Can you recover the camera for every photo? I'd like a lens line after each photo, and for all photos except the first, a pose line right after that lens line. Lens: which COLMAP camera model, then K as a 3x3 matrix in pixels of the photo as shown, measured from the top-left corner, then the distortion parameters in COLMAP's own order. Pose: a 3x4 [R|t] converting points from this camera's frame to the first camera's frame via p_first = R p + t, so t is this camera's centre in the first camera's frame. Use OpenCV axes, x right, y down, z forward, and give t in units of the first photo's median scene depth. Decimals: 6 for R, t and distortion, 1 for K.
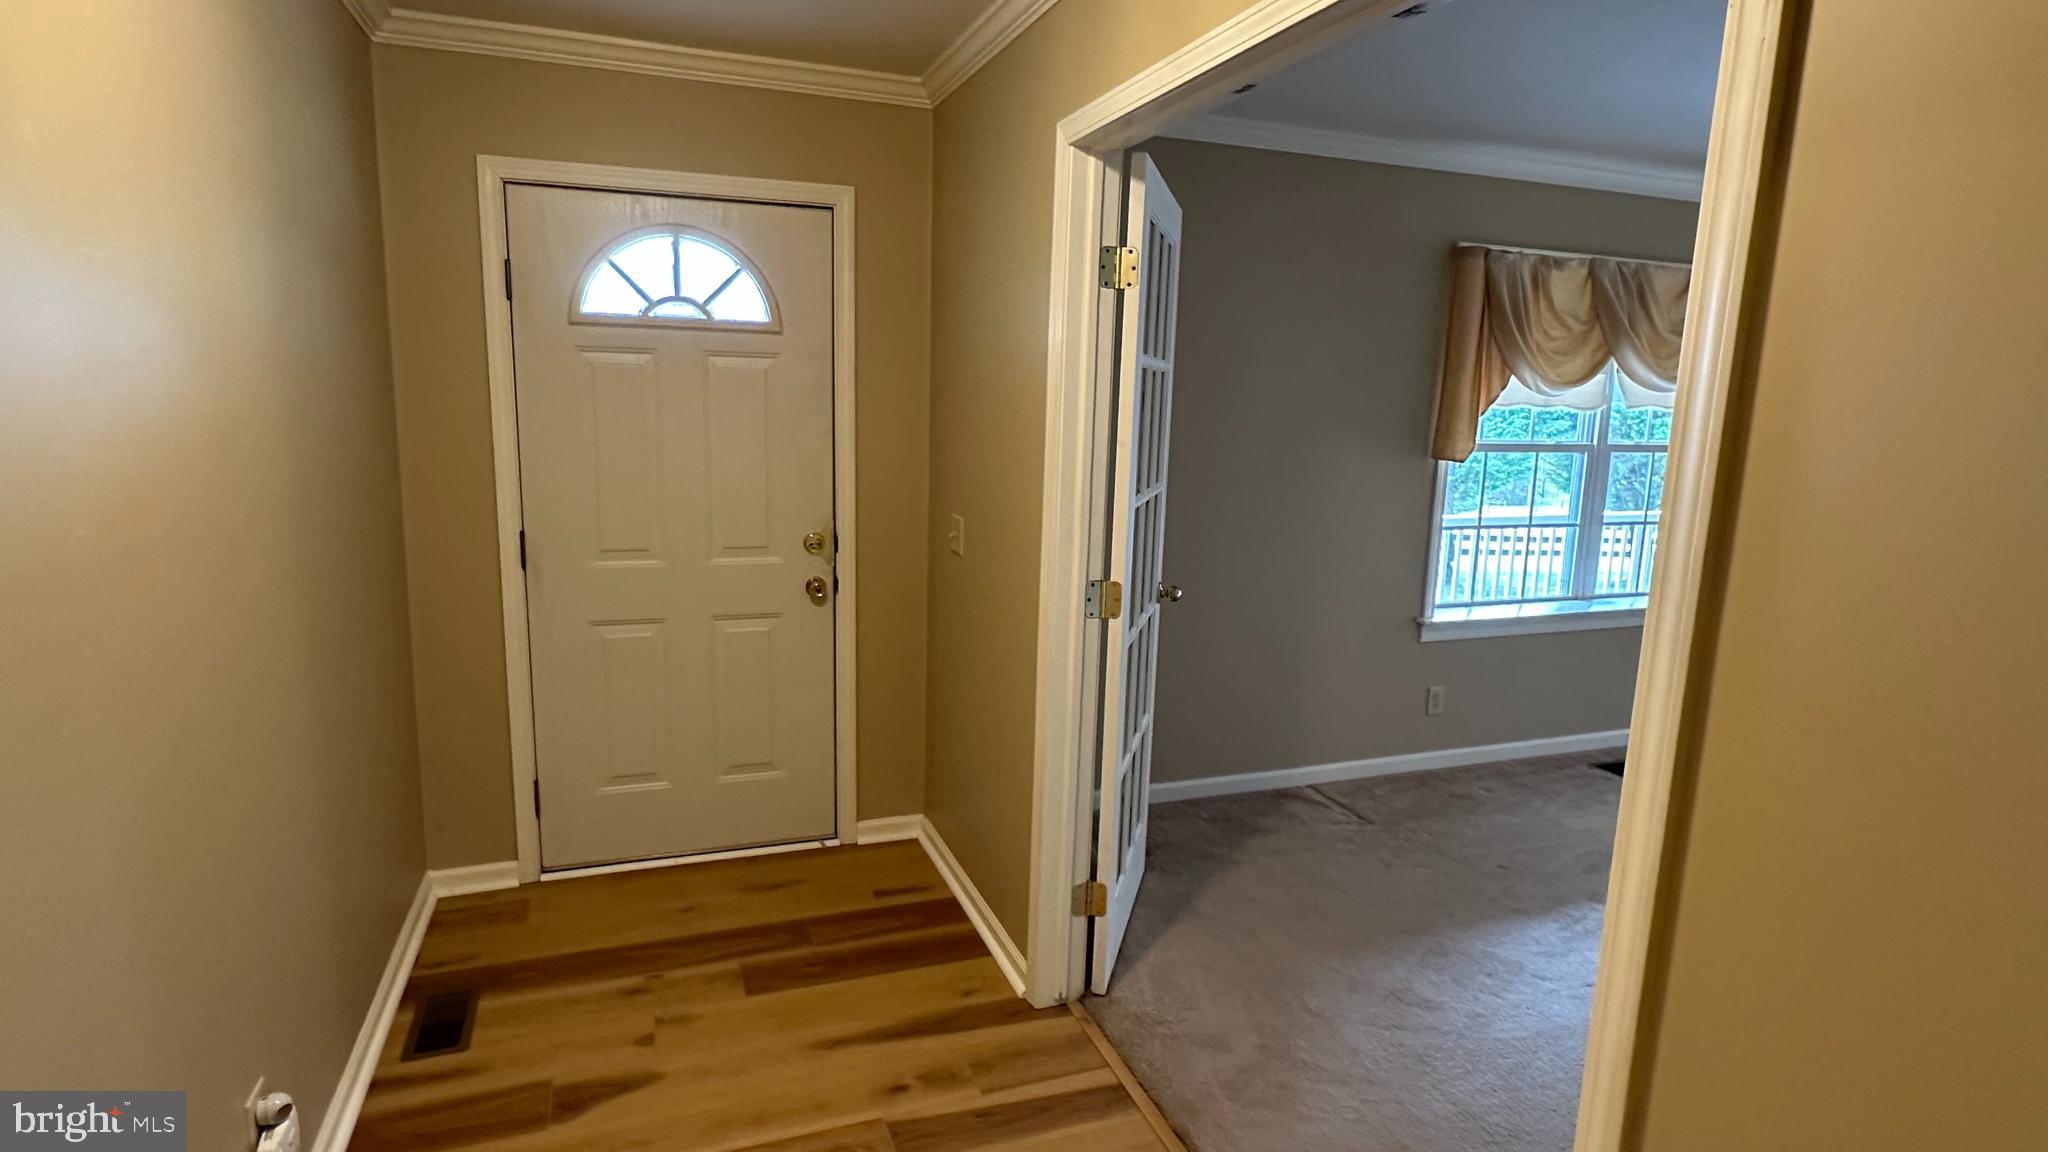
lens RADIAL K [[1070.5, 0, 1026.2], [0, 1070.5, 577.3], [0, 0, 1]] dist [-0.001235, 0.000481]
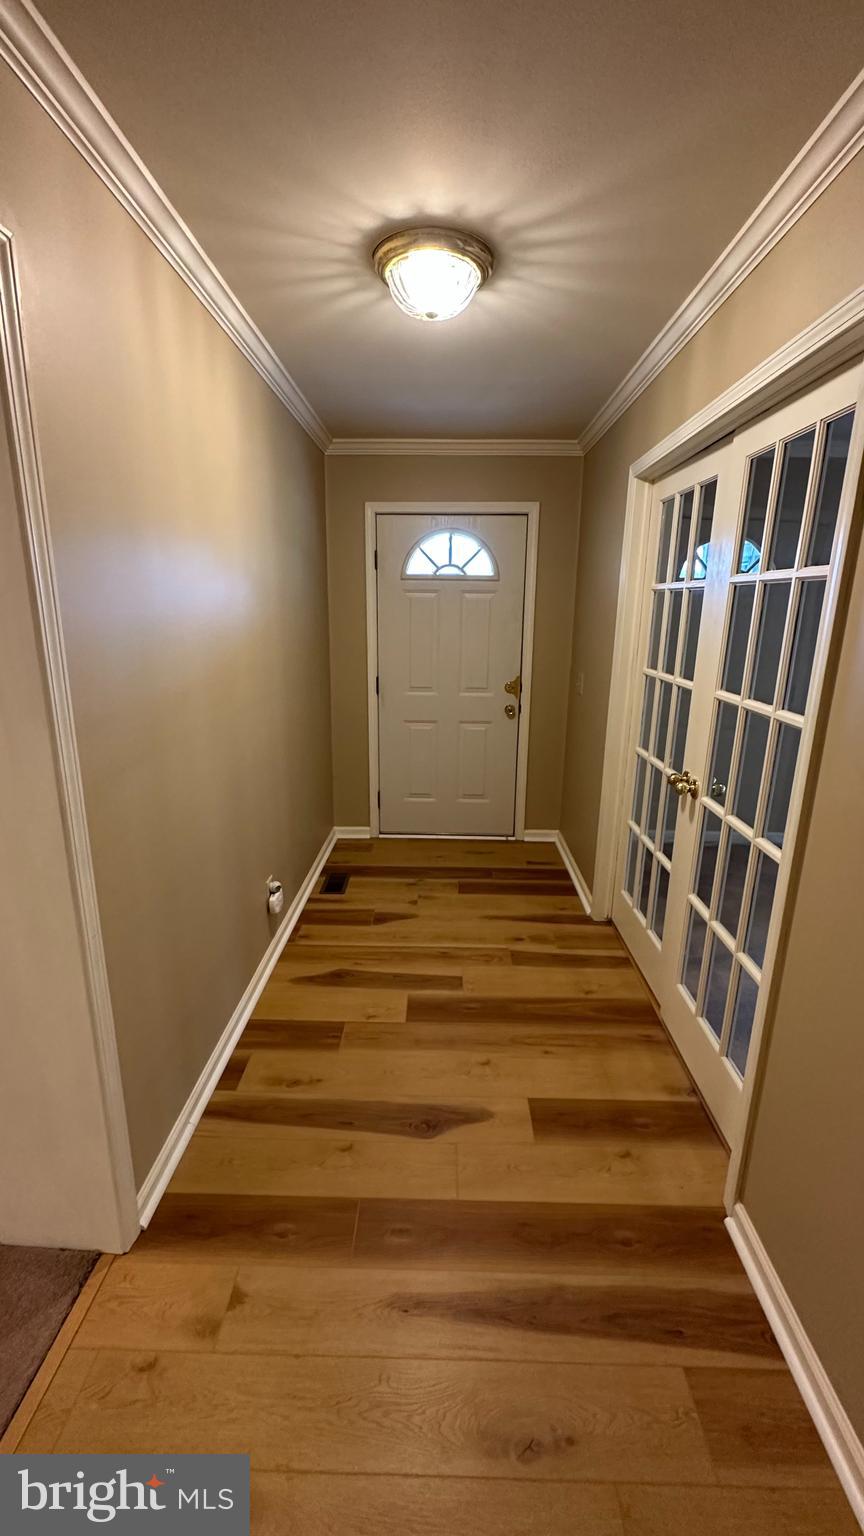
lens RADIAL K [[629.5, 0, 432.0], [0, 629.5, 768.0], [0, 0, 1]] dist [-0.002775, -0.000073]
pose [[0.927905, 0.074638, -0.365268, 0.112811], [-0.048589, 0.995609, 0.080007, 0.032648], [0.369636, -0.056490, 0.927458, -0.157187]]
